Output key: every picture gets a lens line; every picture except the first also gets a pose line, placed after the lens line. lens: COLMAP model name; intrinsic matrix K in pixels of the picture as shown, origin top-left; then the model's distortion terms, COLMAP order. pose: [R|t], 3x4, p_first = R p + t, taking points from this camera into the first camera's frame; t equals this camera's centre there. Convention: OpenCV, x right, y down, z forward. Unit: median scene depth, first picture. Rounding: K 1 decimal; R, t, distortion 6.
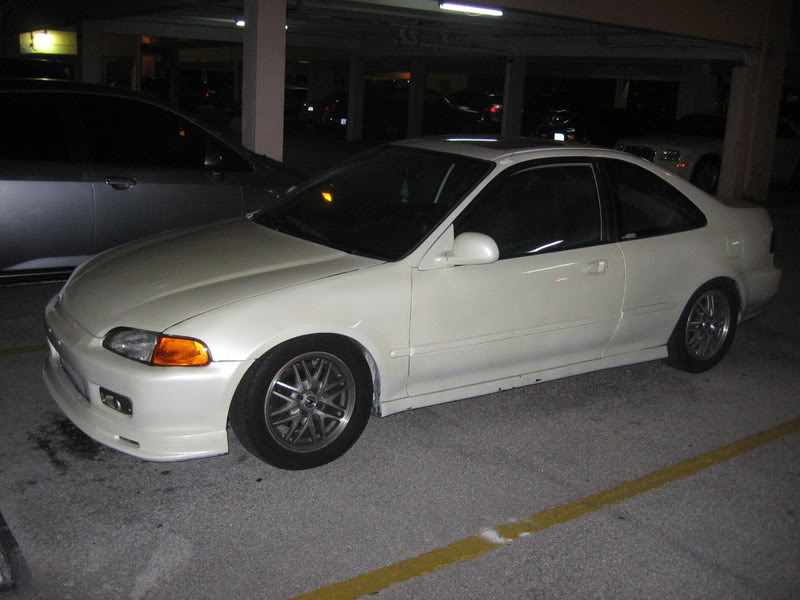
lens RADIAL K [[834.9, 0, 400.0], [0, 834.9, 300.0], [0, 0, 1]] dist [-0.139127, 0.030264]
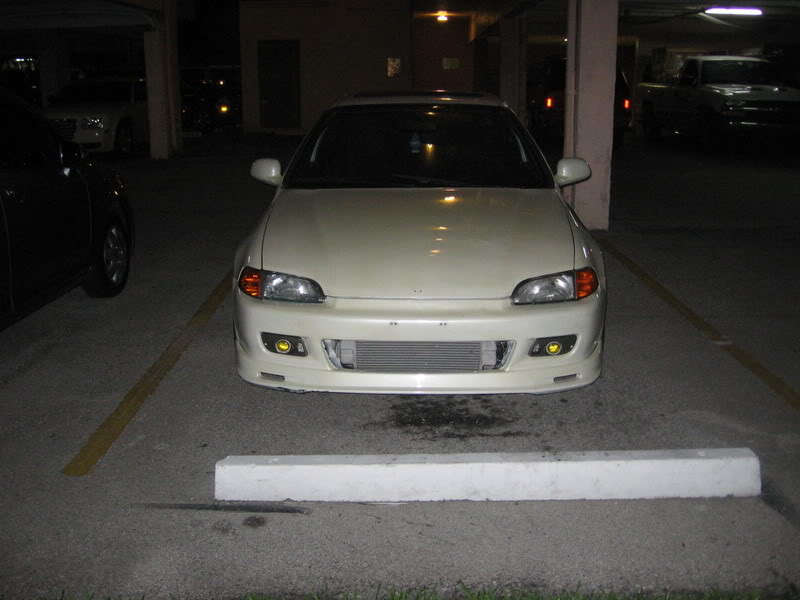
lens RADIAL K [[834.9, 0, 400.0], [0, 834.9, 300.0], [0, 0, 1]] dist [-0.139127, 0.030264]
pose [[0.587024, -0.258276, 0.767266, -1.170787], [0.231175, 0.961761, 0.146878, -0.124389], [-0.775862, 0.091152, 0.624284, 0.448843]]
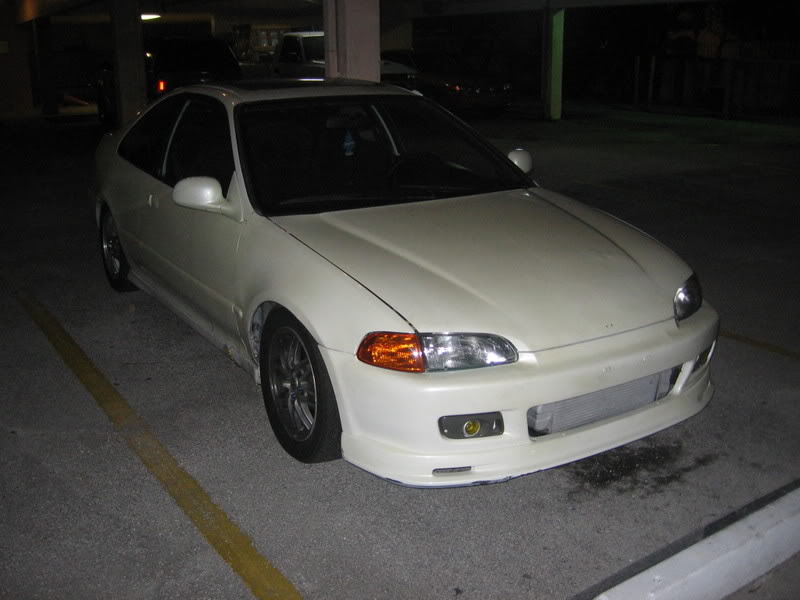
lens RADIAL K [[834.9, 0, 400.0], [0, 834.9, 300.0], [0, 0, 1]] dist [-0.139127, 0.030264]
pose [[0.038129, -0.331962, 0.942522, -1.175329], [0.250936, 0.916165, 0.312527, -0.314659], [-0.967253, 0.224596, 0.118233, 1.132346]]
